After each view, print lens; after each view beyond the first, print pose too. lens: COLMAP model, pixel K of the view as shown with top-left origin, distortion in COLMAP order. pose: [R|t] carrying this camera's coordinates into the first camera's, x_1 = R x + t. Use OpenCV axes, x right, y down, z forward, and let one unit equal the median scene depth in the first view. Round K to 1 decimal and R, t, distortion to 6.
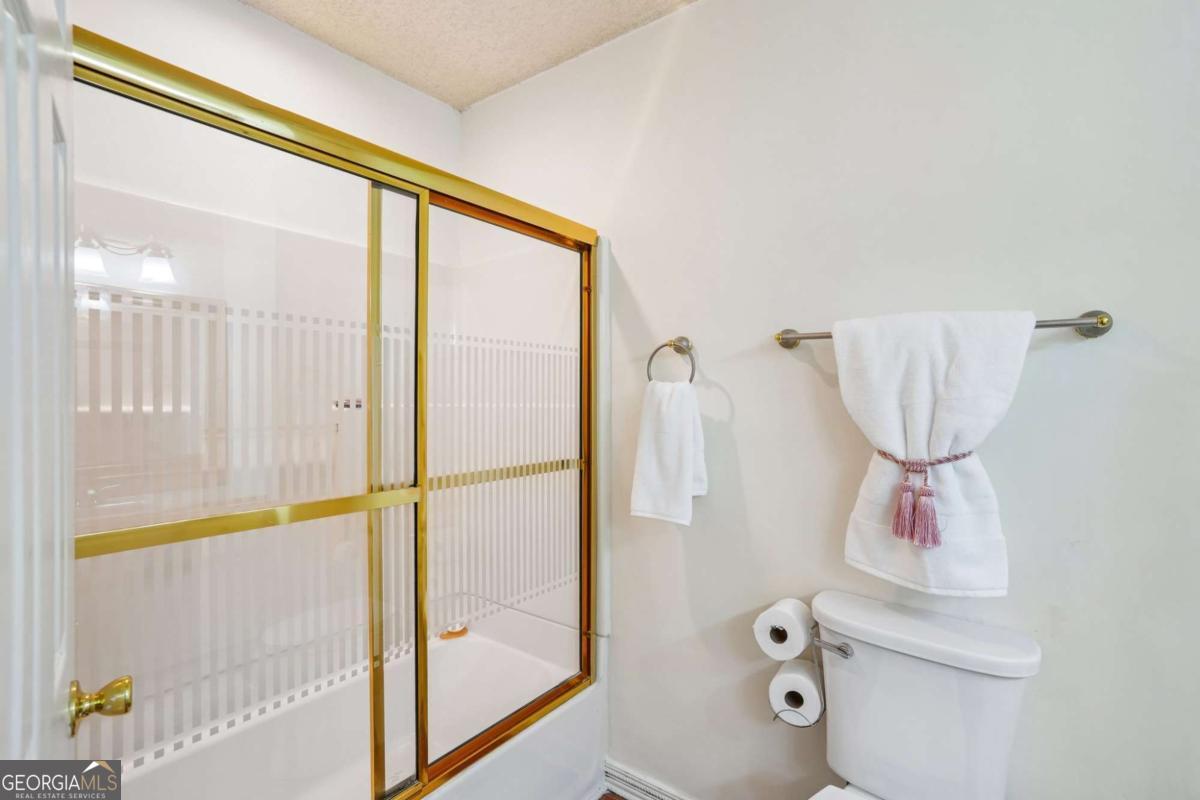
lens RADIAL K [[552.5, 0, 595.1], [0, 552.5, 397.7], [0, 0, 1]] dist [0.003393, 0.000962]
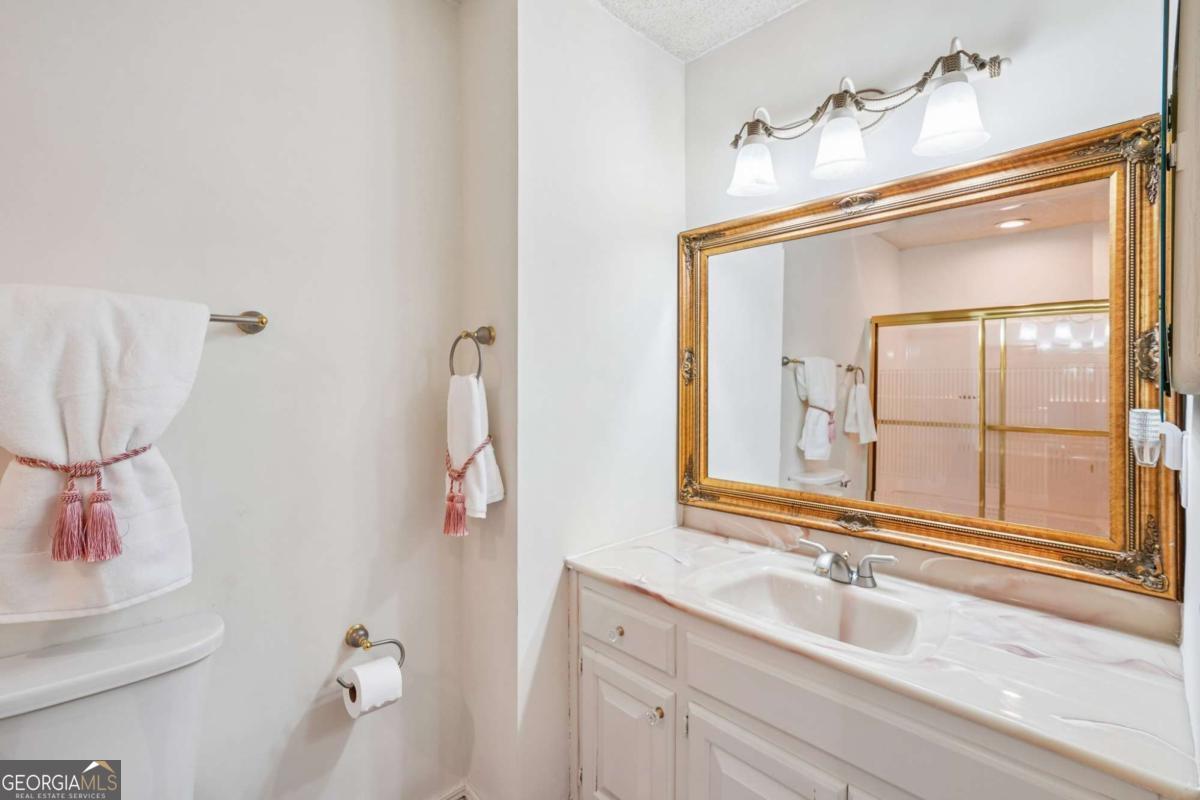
lens RADIAL K [[552.5, 0, 568.1], [0, 552.5, 375.9], [0, 0, 1]] dist [0.003393, 0.000962]
pose [[0.200891, 0.000691, 0.979613, -0.104971], [0.016517, 0.999855, -0.004093, -0.003777], [-0.979474, 0.017003, 0.200851, 0.106656]]
